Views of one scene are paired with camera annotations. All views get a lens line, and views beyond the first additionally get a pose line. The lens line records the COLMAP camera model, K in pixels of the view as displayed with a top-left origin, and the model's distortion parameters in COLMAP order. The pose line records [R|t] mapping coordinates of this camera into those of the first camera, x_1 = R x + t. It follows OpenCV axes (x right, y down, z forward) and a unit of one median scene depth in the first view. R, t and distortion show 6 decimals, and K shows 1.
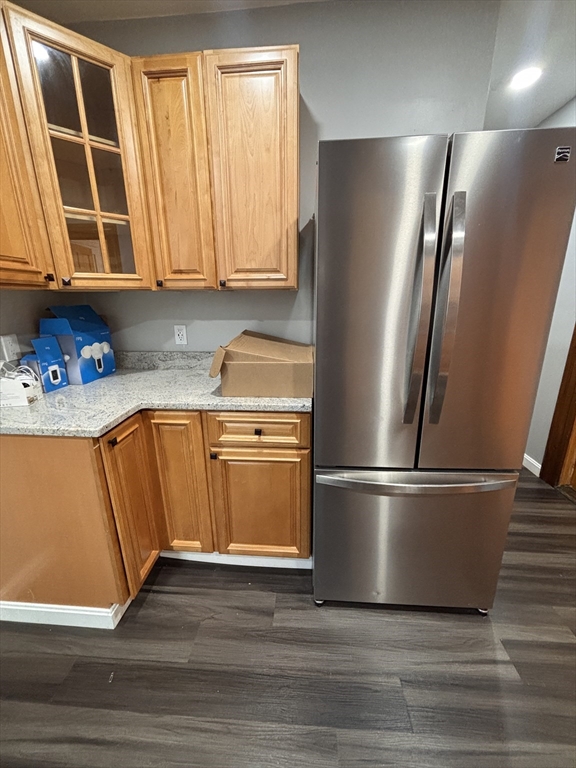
lens RADIAL K [[309.4, 0, 287.3], [0, 309.4, 383.2], [0, 0, 1]] dist [0.001898, -0.001321]
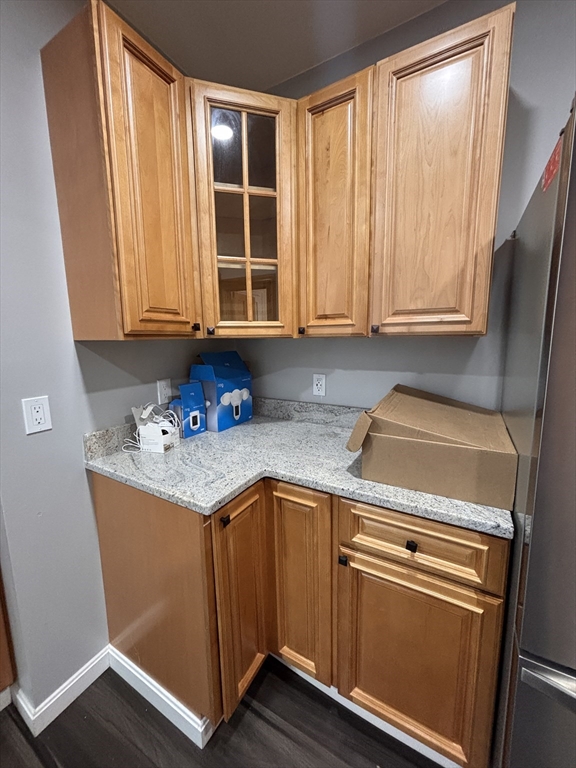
lens RADIAL K [[307.6, 0, 287.9], [0, 307.6, 381.9], [0, 0, 1]] dist [0.001404, -0.000027]
pose [[0.901209, 0.059640, -0.429262, -0.070237], [-0.112100, 0.988857, -0.097959, -0.095376], [0.418636, 0.136401, 0.897852, 0.241565]]
